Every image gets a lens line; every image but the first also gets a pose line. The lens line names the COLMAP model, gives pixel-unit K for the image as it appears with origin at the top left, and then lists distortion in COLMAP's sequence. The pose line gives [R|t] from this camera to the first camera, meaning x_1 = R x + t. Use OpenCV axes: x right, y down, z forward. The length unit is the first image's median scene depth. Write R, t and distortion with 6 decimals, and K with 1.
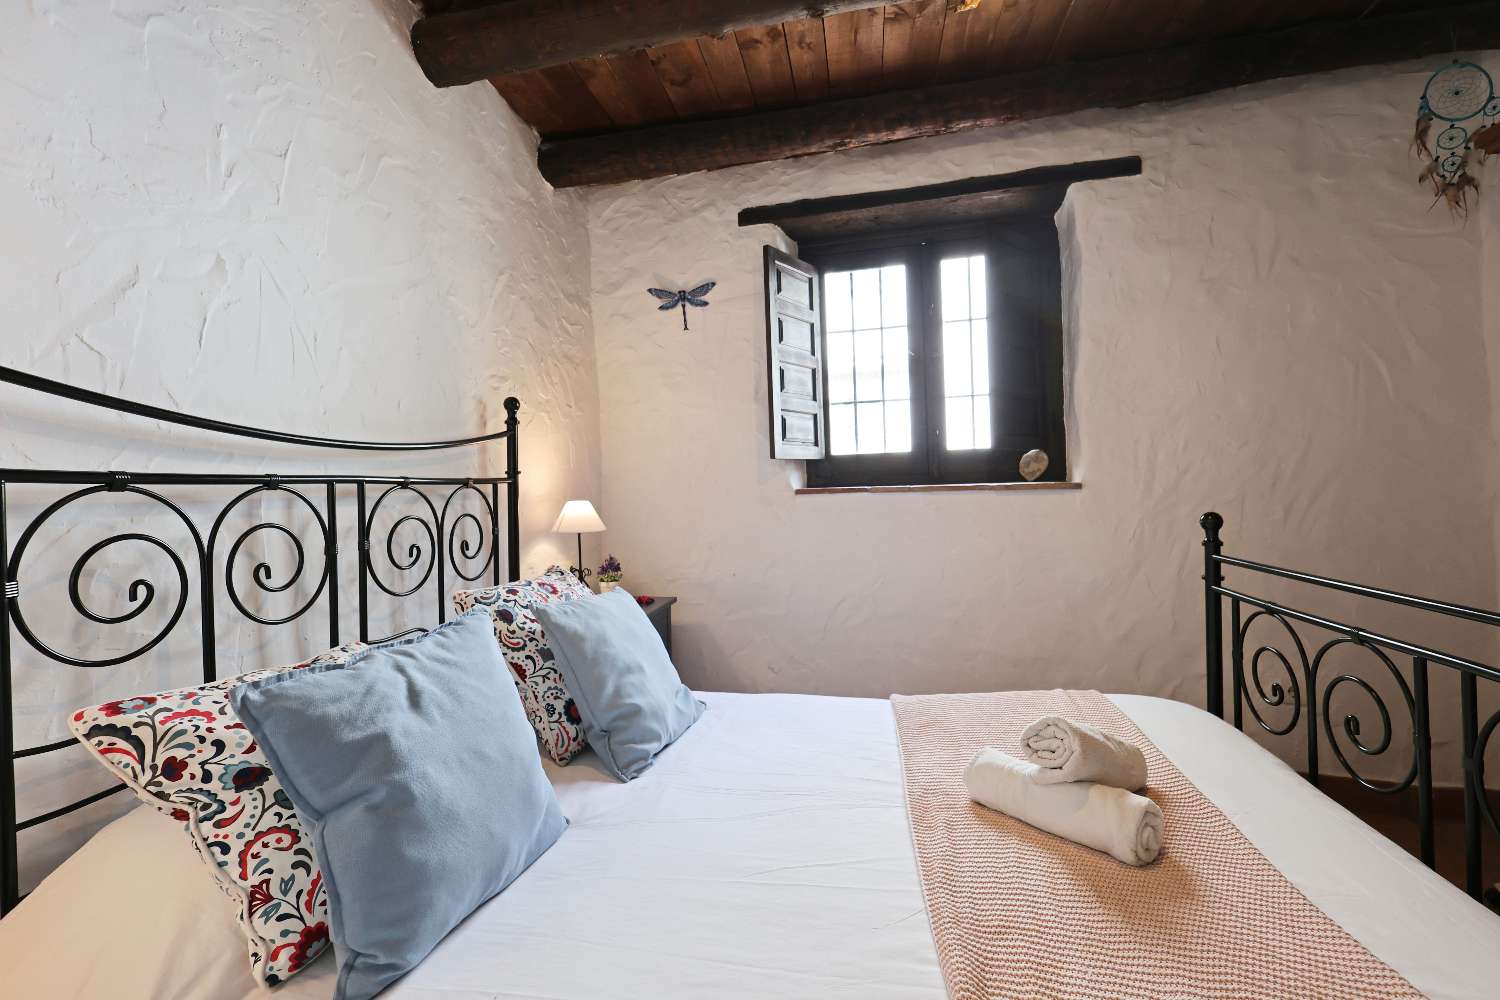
lens RADIAL K [[663.1, 0, 752.7], [0, 663.1, 487.8], [0, 0, 1]] dist [0.002624, 0.000373]
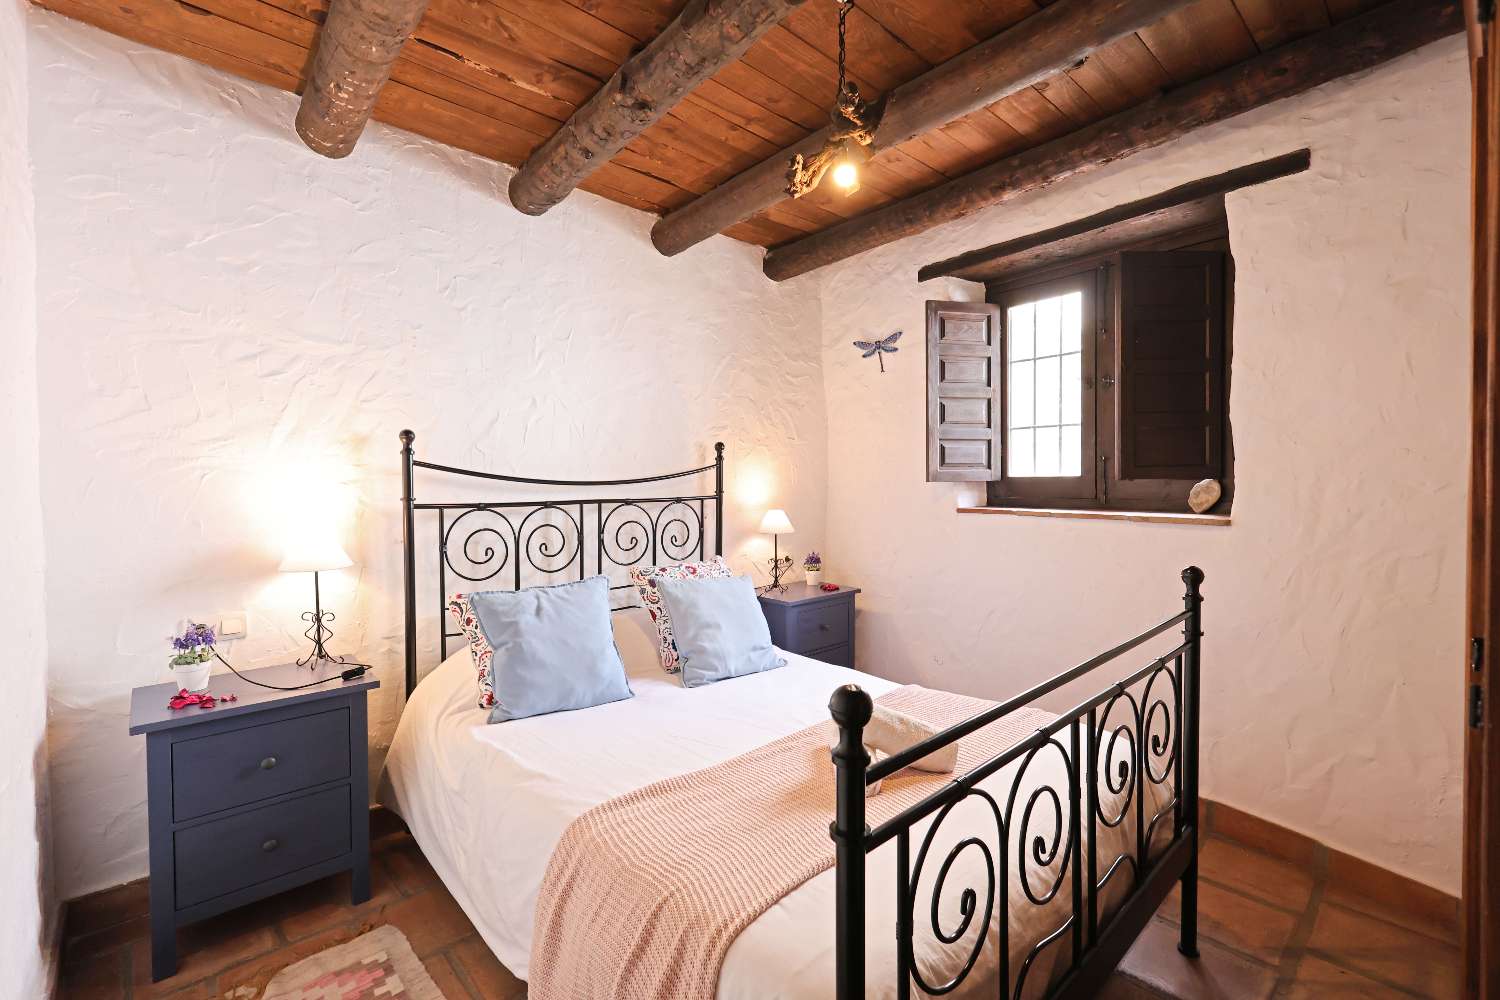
lens RADIAL K [[663.1, 0, 753.7], [0, 663.1, 480.0], [0, 0, 1]] dist [0.002624, 0.000373]
pose [[0.791111, 0.025655, -0.611135, 0.622691], [-0.016131, 0.999648, 0.021082, -0.082607], [0.611460, -0.006820, 0.791246, -0.150103]]
